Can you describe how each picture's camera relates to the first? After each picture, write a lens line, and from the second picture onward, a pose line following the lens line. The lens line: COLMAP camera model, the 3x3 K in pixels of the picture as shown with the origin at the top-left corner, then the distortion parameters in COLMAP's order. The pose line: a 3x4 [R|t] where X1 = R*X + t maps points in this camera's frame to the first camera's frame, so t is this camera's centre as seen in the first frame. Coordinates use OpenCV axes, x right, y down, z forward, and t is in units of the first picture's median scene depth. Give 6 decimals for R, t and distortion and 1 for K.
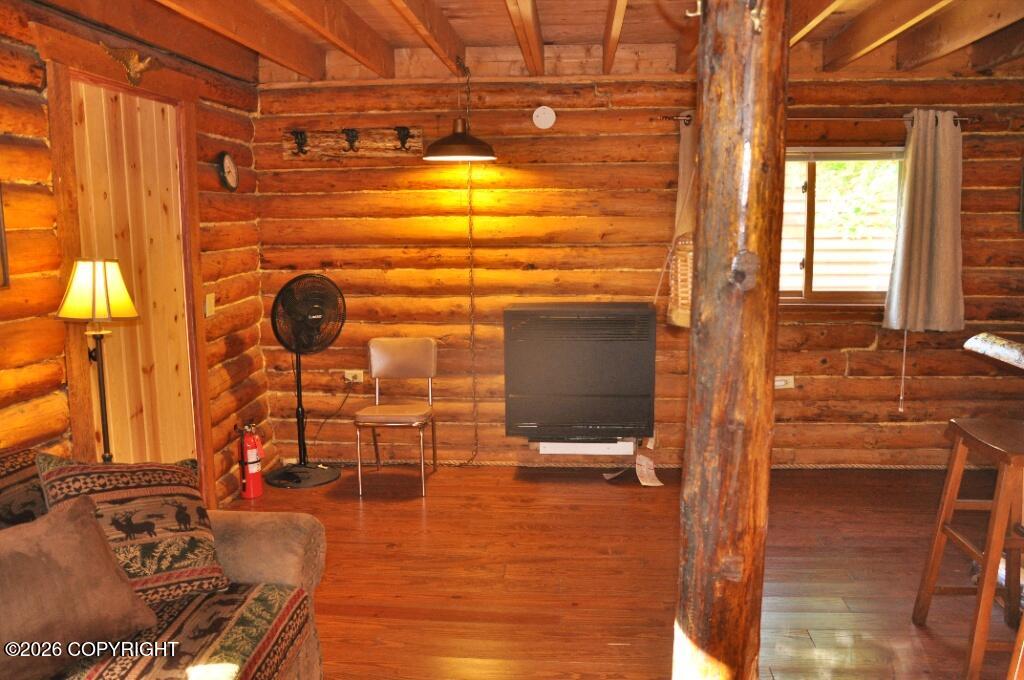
lens RADIAL K [[841.0, 0, 508.7], [0, 841.0, 349.2], [0, 0, 1]] dist [-0.133943, 0.121754]
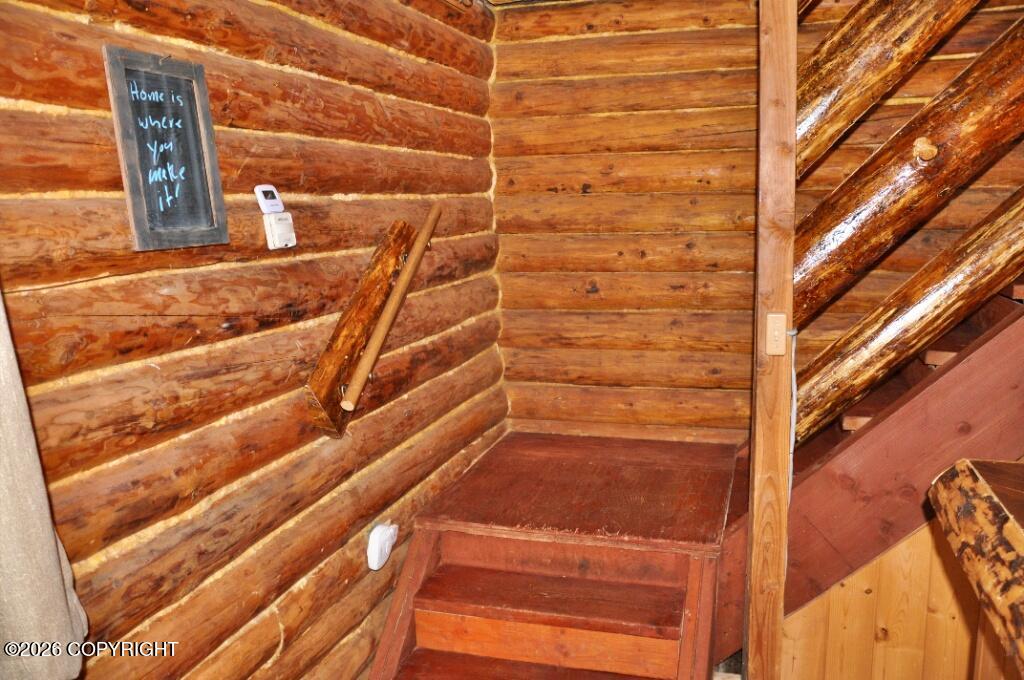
lens RADIAL K [[841.0, 0, 508.7], [0, 841.0, 349.2], [0, 0, 1]] dist [-0.133943, 0.121754]
pose [[0.229822, -0.157609, 0.960386, 0.345781], [0.175255, 0.977371, 0.118458, -0.119061], [-0.957323, 0.141088, 0.252243, 0.776212]]
